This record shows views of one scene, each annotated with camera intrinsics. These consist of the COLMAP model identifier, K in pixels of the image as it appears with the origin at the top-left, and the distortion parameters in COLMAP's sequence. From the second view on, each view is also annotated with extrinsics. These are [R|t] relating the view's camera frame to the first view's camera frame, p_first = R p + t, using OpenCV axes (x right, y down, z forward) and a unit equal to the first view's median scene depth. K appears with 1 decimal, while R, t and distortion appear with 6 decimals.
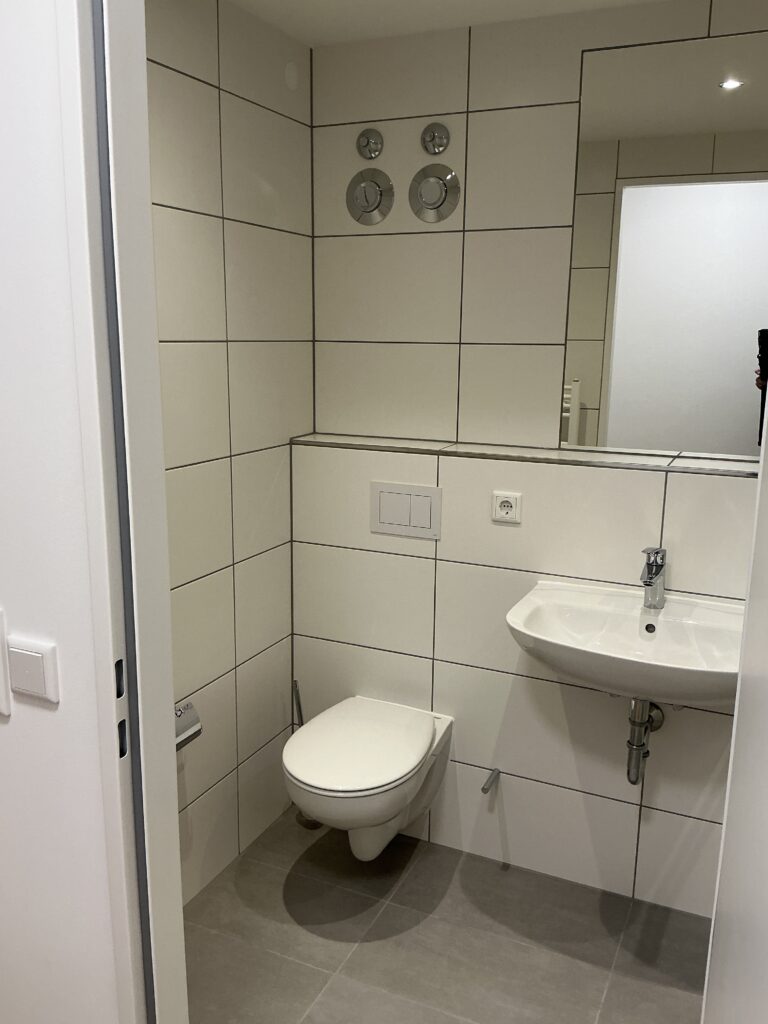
lens RADIAL K [[867.6, 0, 373.2], [0, 867.6, 491.8], [0, 0, 1]] dist [0.096563, -0.157689]
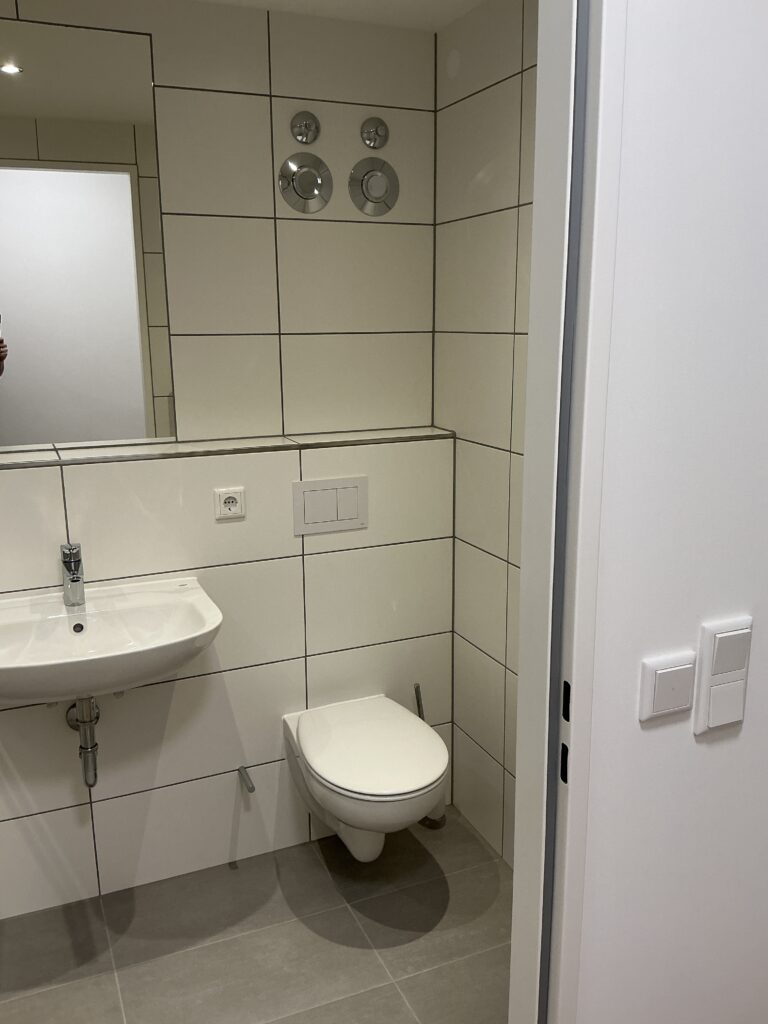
lens RADIAL K [[867.6, 0, 364.3], [0, 867.6, 490.0], [0, 0, 1]] dist [0.096563, -0.157689]
pose [[0.681141, -0.162274, 0.713943, -0.560018], [0.160381, 0.984516, 0.070760, -0.052849], [-0.714371, 0.066305, 0.696619, 0.252381]]
